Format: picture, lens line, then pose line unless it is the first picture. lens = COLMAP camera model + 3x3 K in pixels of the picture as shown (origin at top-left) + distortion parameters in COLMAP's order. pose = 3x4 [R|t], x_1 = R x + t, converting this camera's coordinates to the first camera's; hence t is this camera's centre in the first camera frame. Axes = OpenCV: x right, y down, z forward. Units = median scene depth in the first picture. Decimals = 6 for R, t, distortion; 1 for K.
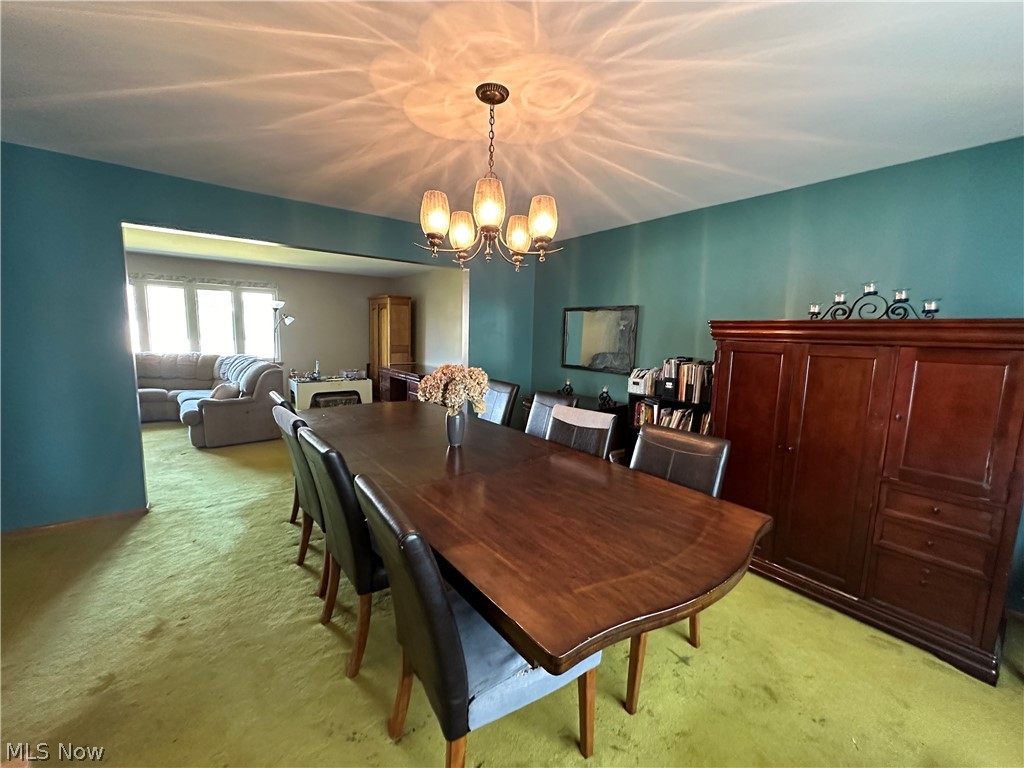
lens RADIAL K [[405.5, 0, 512.8], [0, 405.5, 385.2], [0, 0, 1]] dist [-0.000751, 0.001129]
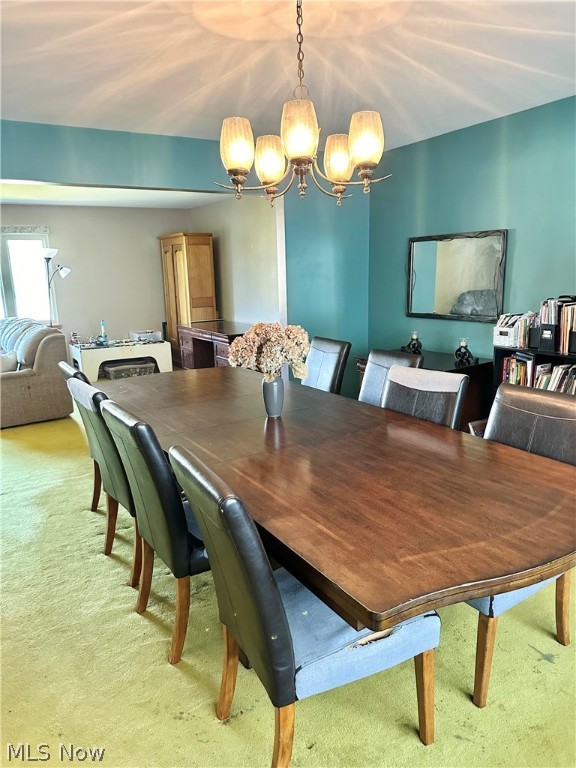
lens RADIAL K [[539.9, 0, 291.7], [0, 539.9, 388.0], [0, 0, 1]] dist [0.051560, -0.055388]
pose [[0.993275, -0.031859, -0.111313, 0.028264], [0.041117, 0.995793, 0.081891, -0.005084], [0.108236, -0.085917, 0.990406, -0.137198]]
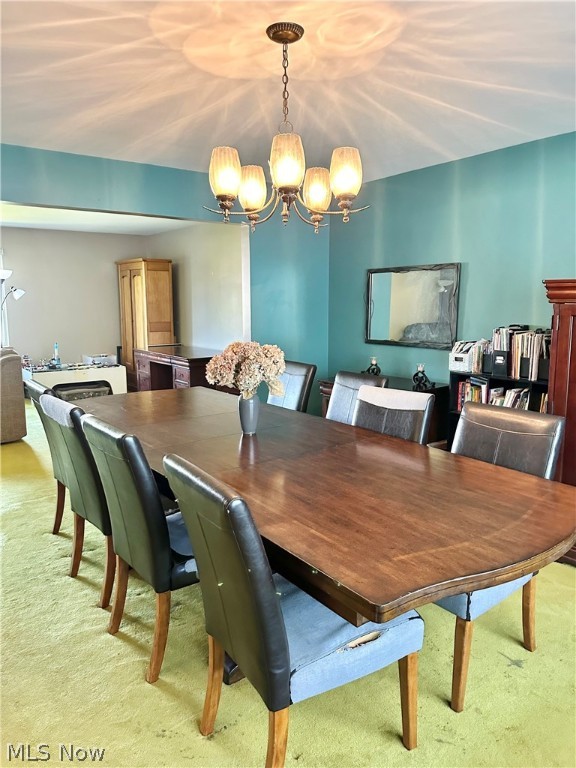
lens RADIAL K [[539.9, 0, 285.5], [0, 539.9, 382.7], [0, 0, 1]] dist [0.051560, -0.055388]
pose [[0.999338, -0.028130, -0.023087, -0.038135], [0.028602, 0.999383, 0.020366, 0.018621], [0.022500, -0.021013, 0.999526, -0.182910]]
